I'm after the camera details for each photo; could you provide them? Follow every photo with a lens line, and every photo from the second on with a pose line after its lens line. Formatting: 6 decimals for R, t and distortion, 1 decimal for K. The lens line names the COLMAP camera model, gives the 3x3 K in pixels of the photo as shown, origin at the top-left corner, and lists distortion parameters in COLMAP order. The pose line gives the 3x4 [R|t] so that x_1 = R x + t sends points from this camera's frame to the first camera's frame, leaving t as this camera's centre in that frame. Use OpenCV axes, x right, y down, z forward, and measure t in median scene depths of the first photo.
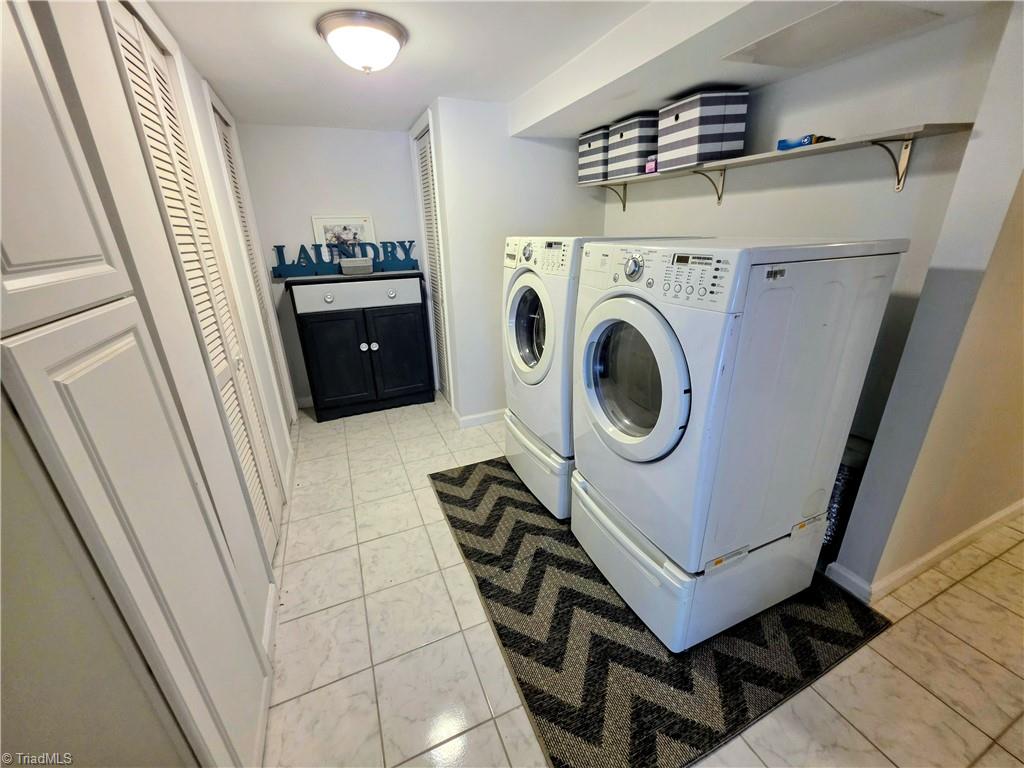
lens RADIAL K [[412.2, 0, 515.4], [0, 412.2, 386.1], [0, 0, 1]] dist [0.014321, 0.000144]
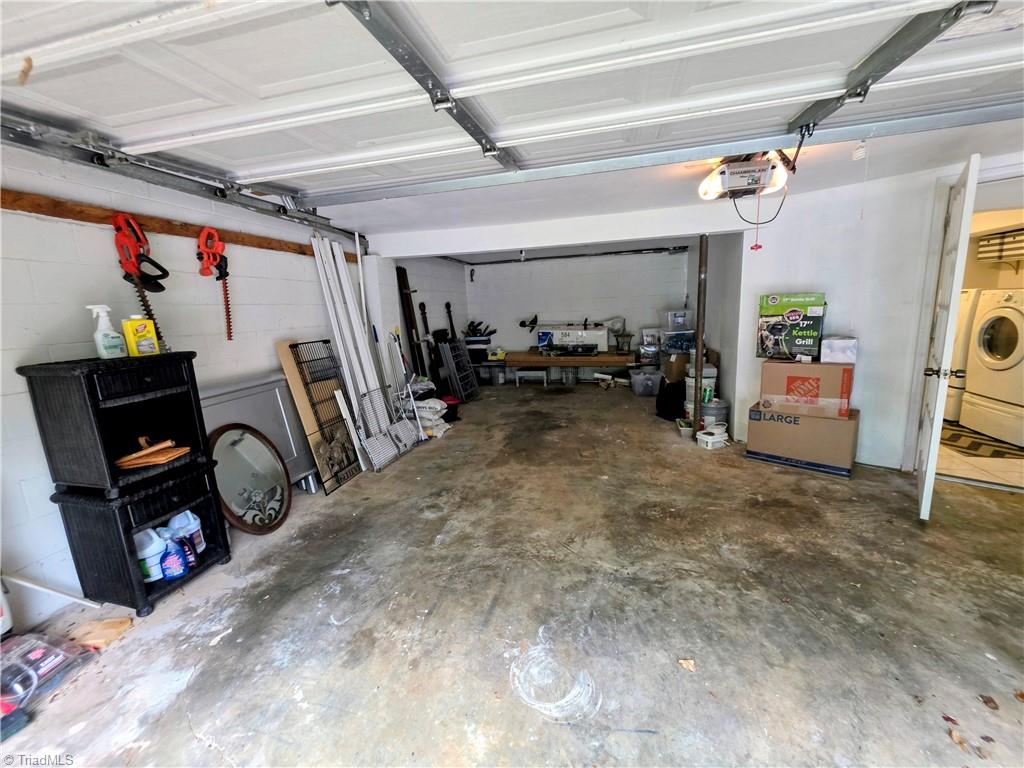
lens RADIAL K [[412.2, 0, 514.9], [0, 412.2, 382.8], [0, 0, 1]] dist [0.014321, 0.000144]
pose [[0.790139, 0.088429, -0.606515, -0.312631], [-0.185686, 0.977571, -0.099373, 0.640672], [0.584124, 0.191140, 0.788837, -1.676800]]
